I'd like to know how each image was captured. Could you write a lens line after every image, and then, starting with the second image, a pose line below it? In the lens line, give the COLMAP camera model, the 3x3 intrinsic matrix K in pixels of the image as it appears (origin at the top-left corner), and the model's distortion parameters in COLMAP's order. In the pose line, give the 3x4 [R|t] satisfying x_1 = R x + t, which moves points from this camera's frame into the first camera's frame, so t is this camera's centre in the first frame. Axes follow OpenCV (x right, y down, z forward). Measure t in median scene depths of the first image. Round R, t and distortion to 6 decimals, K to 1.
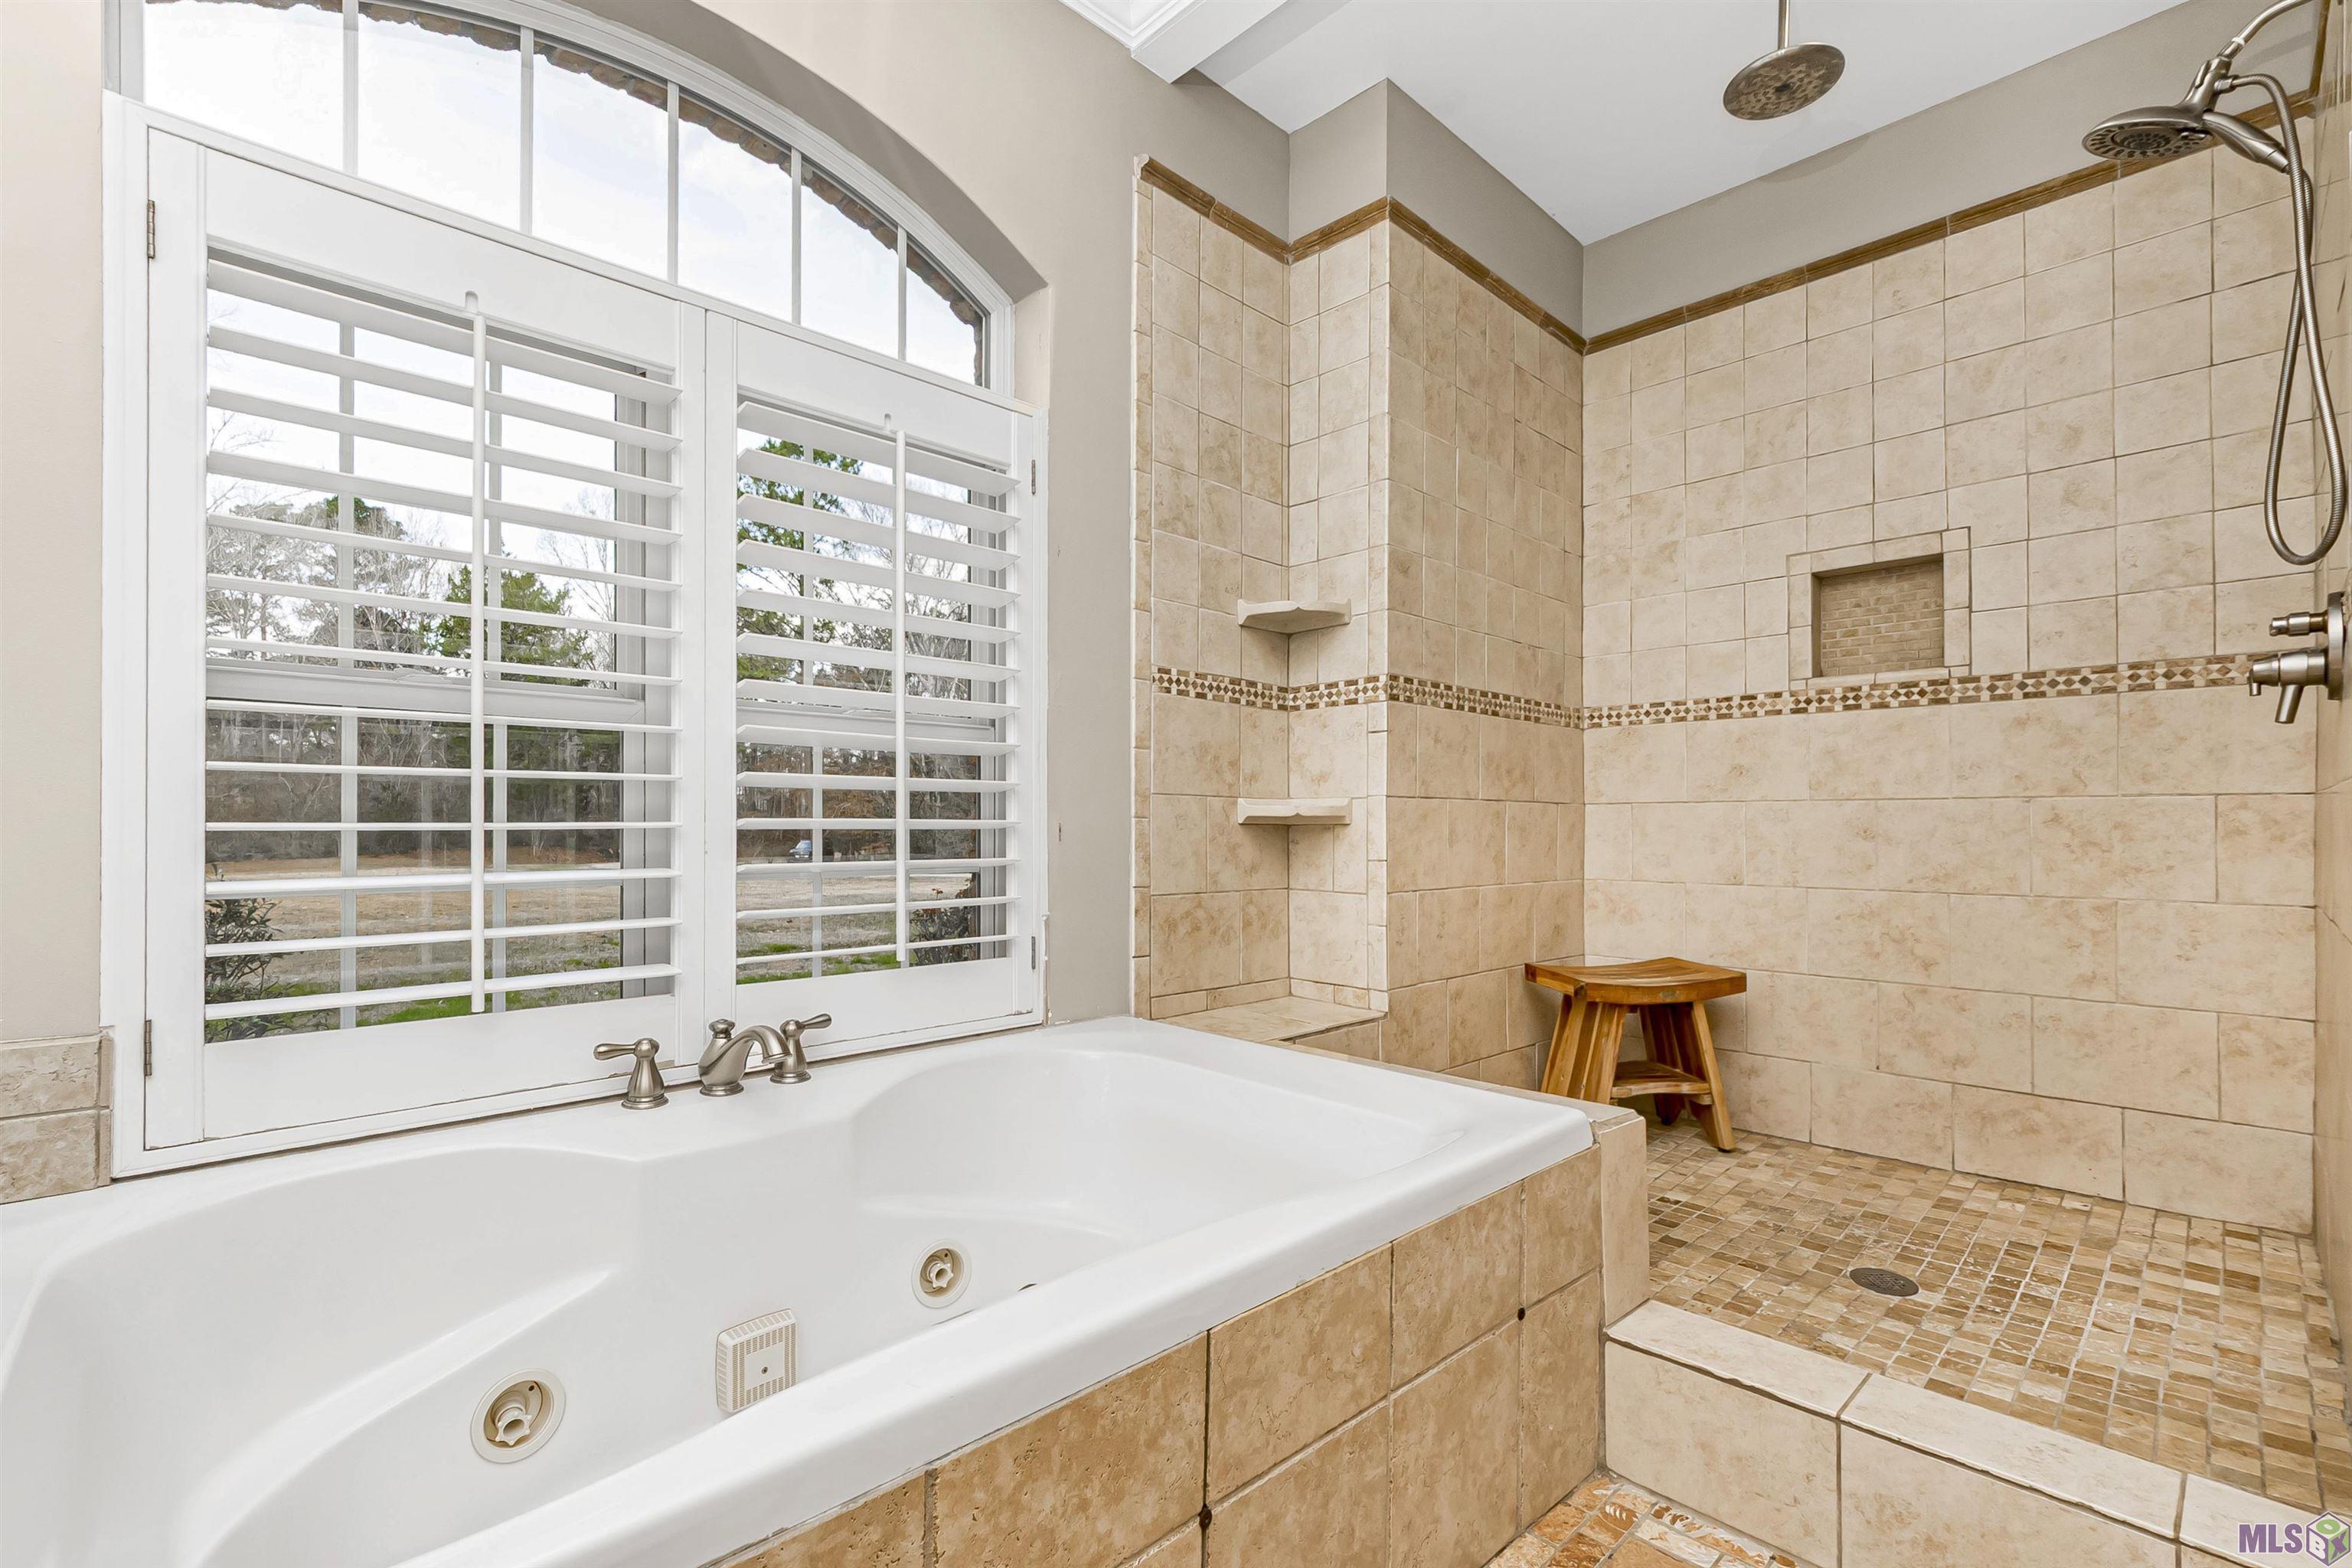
lens RADIAL K [[1069.5, 0, 1027.0], [0, 1069.5, 839.2], [0, 0, 1]] dist [0.000268, -0.000748]
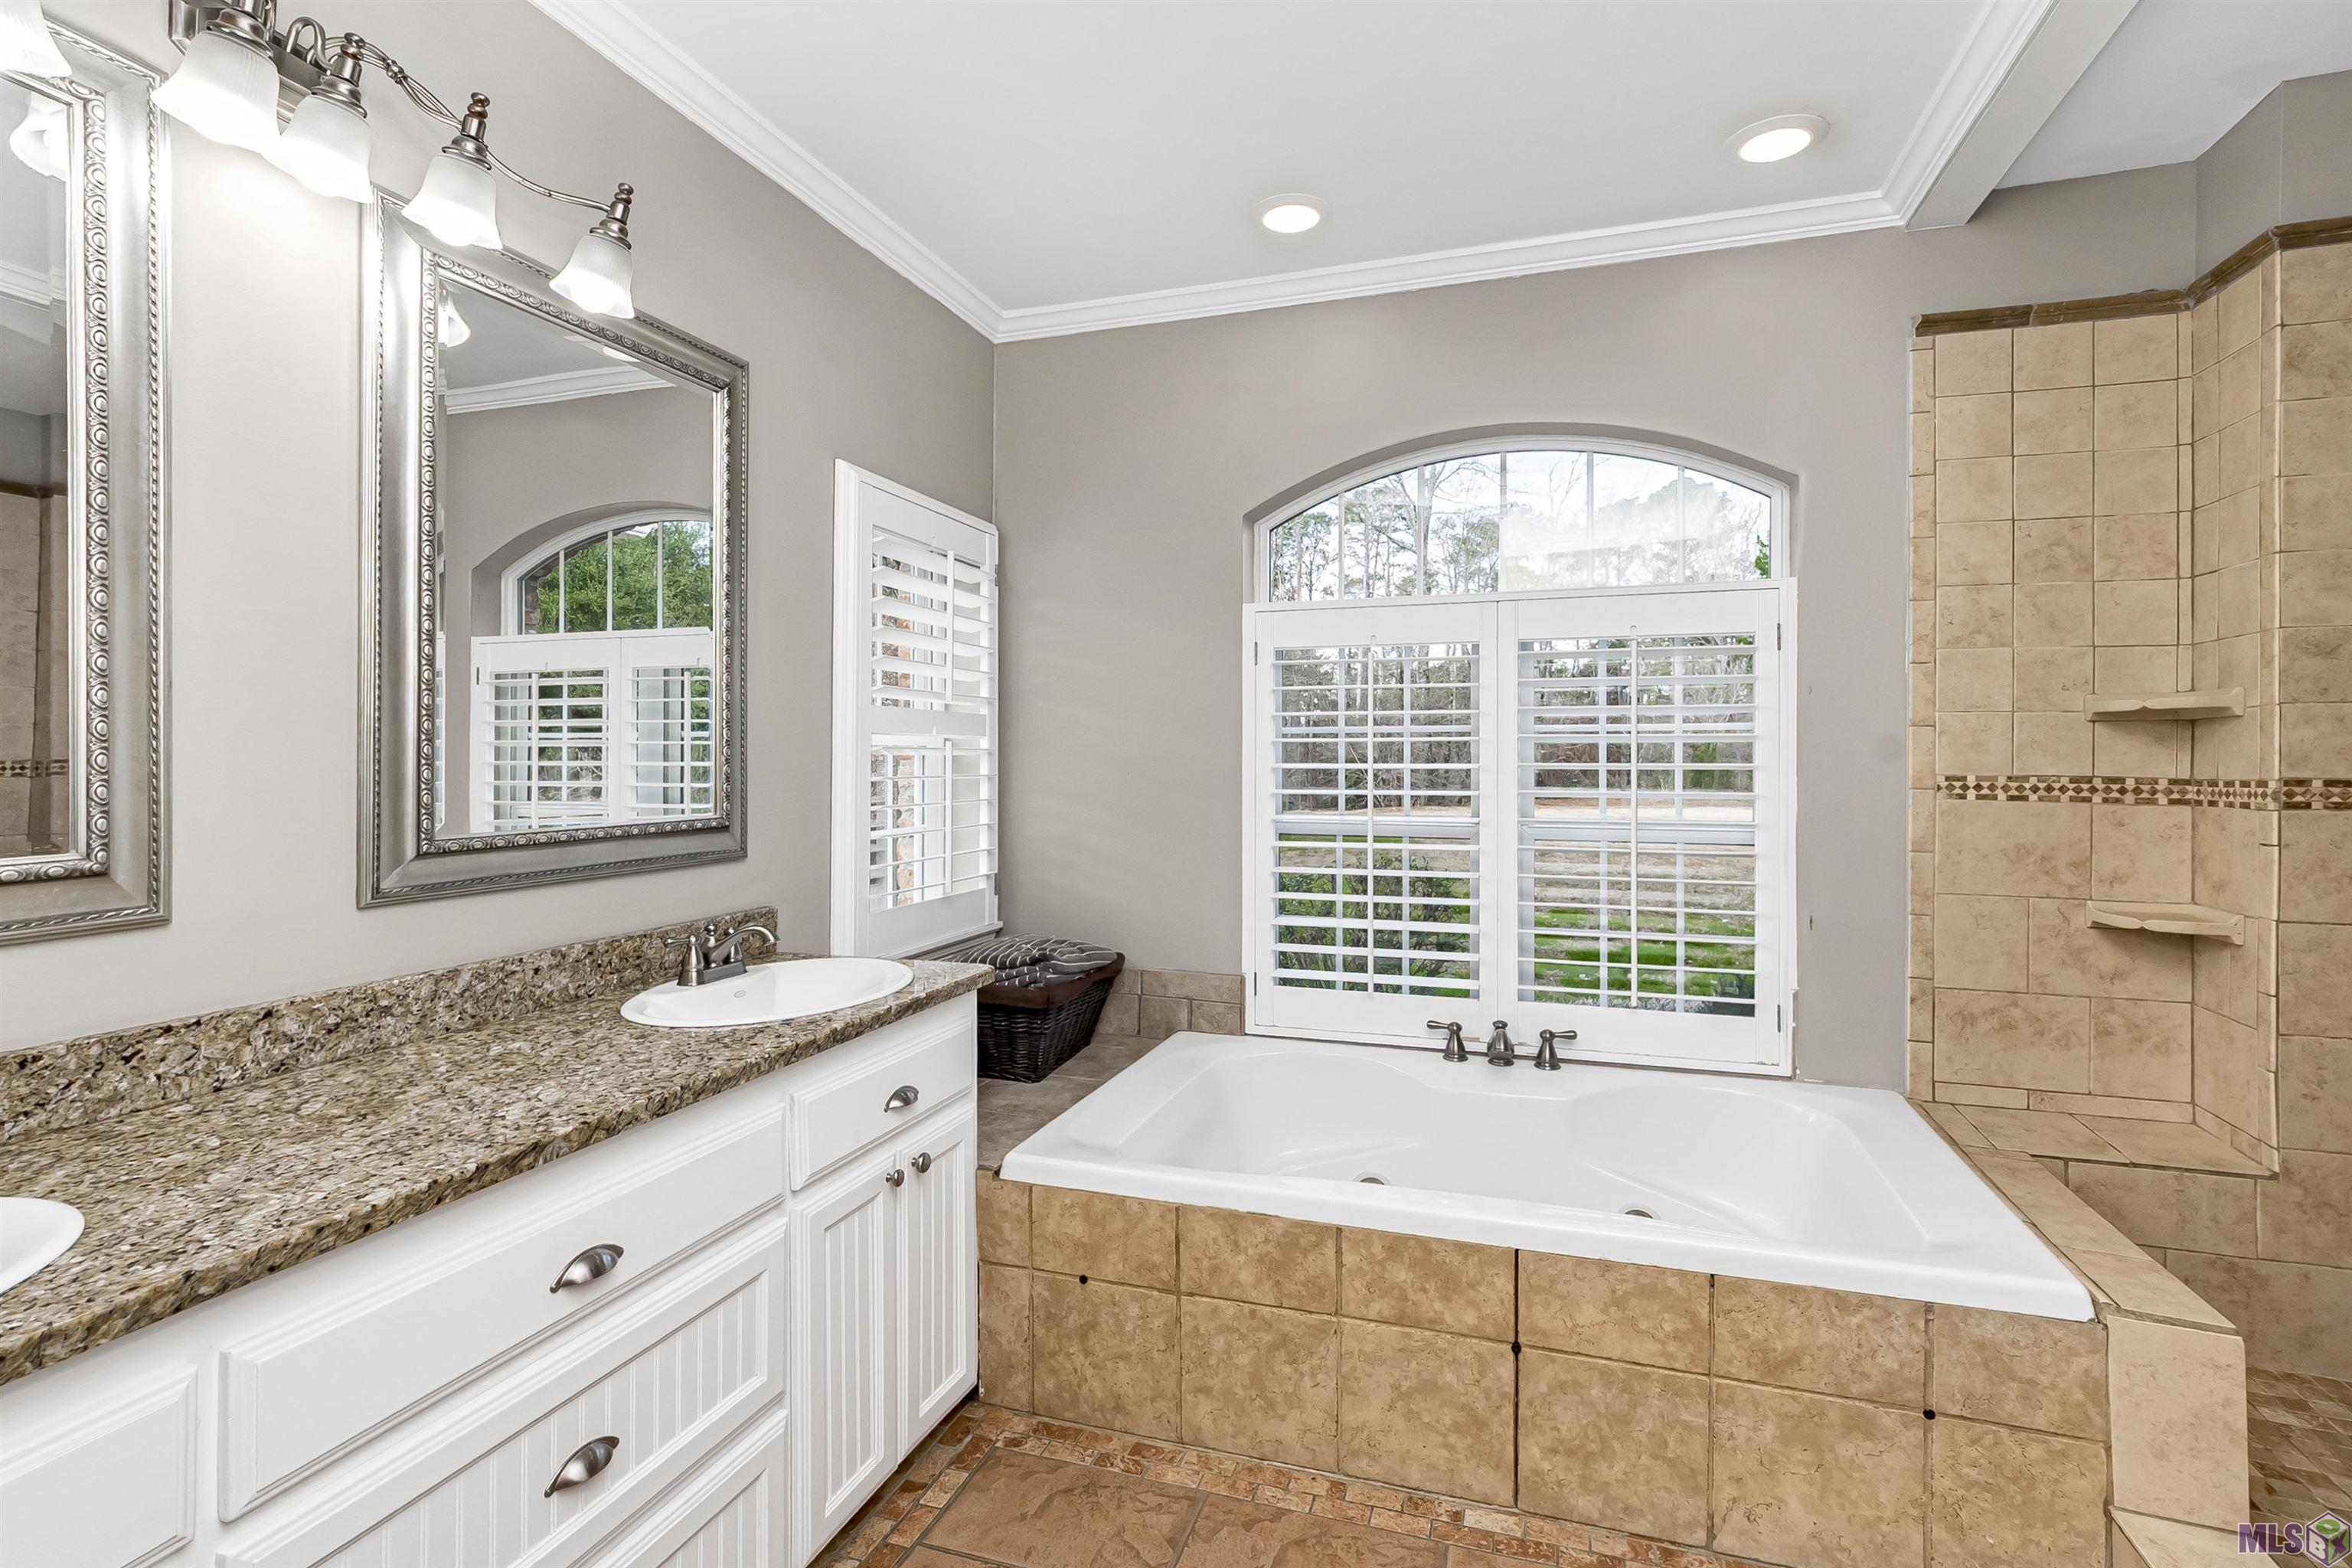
lens RADIAL K [[1069.5, 0, 1195.4], [0, 1069.5, 747.7], [0, 0, 1]] dist [0.000268, -0.000748]
pose [[0.502913, -0.003750, -0.864329, 0.686234], [-0.001026, 0.999987, -0.004936, -0.186628], [0.864336, 0.003369, 0.502903, -0.198567]]
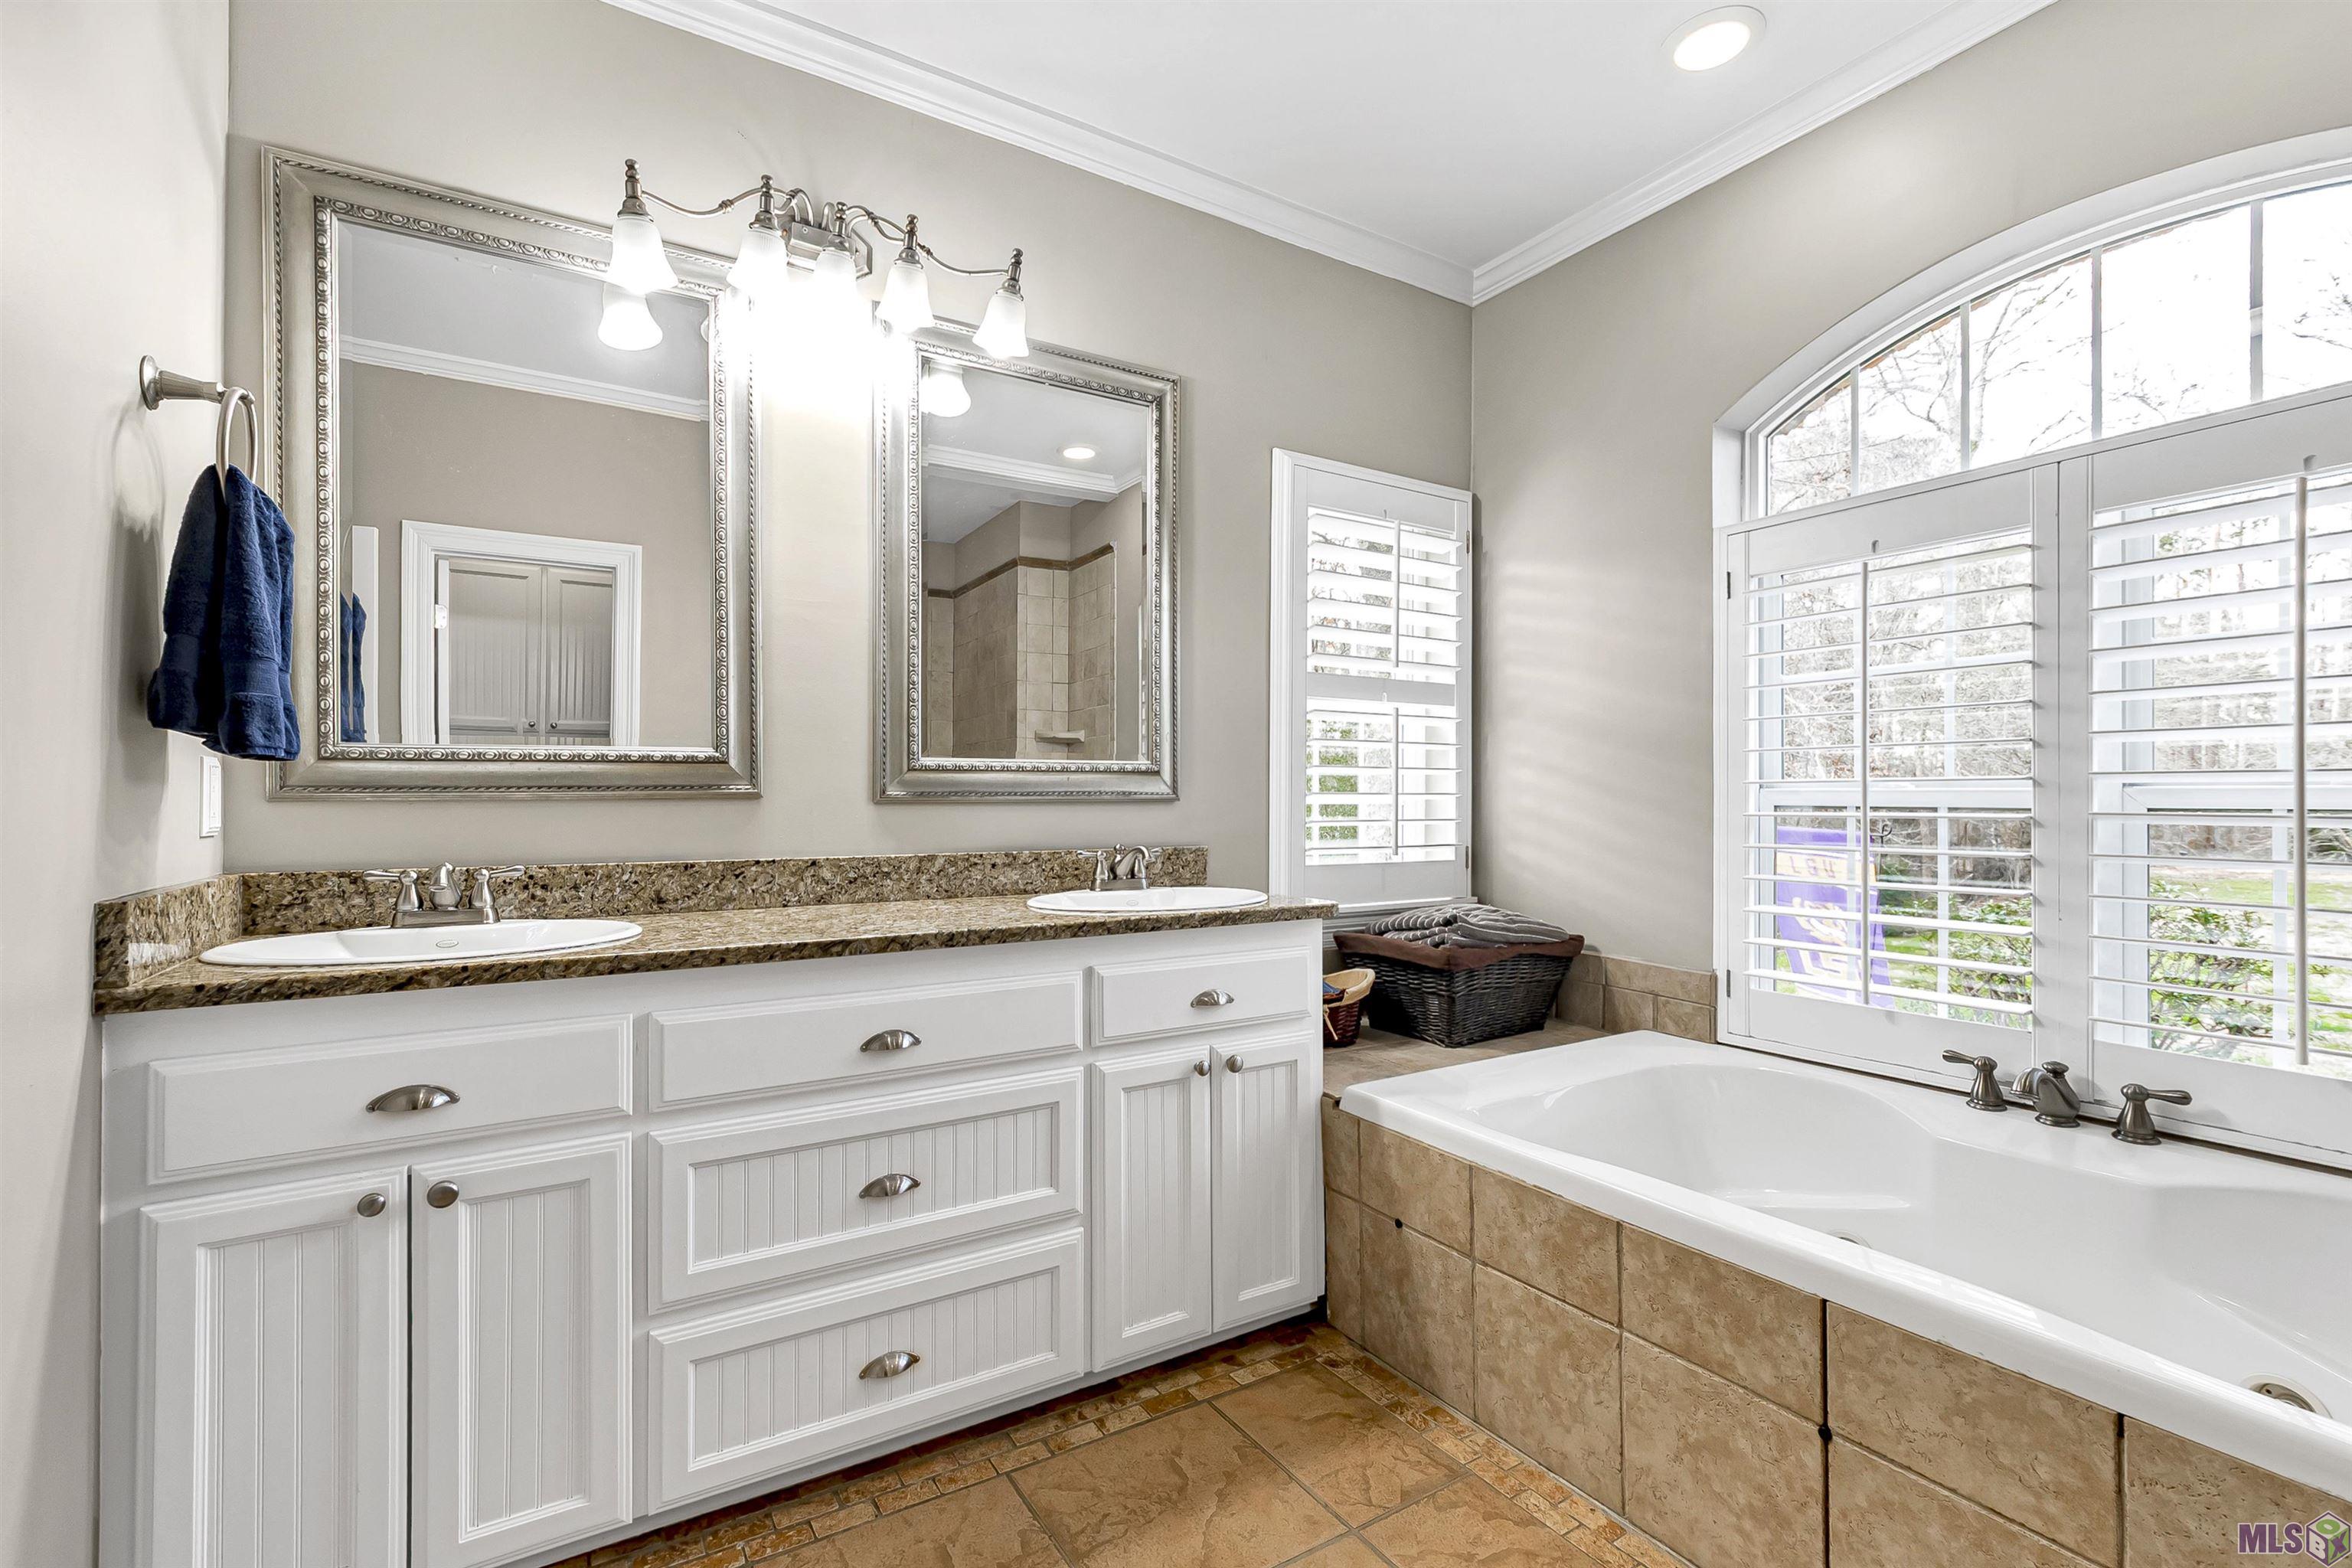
lens RADIAL K [[1069.5, 0, 1194.5], [0, 1069.5, 794.4], [0, 0, 1]] dist [0.000268, -0.000748]
pose [[-0.171393, -0.001689, -0.985201, 0.764396], [-0.009521, 0.999955, -0.000058, -0.087041], [0.985157, 0.009370, -0.171401, 0.190610]]
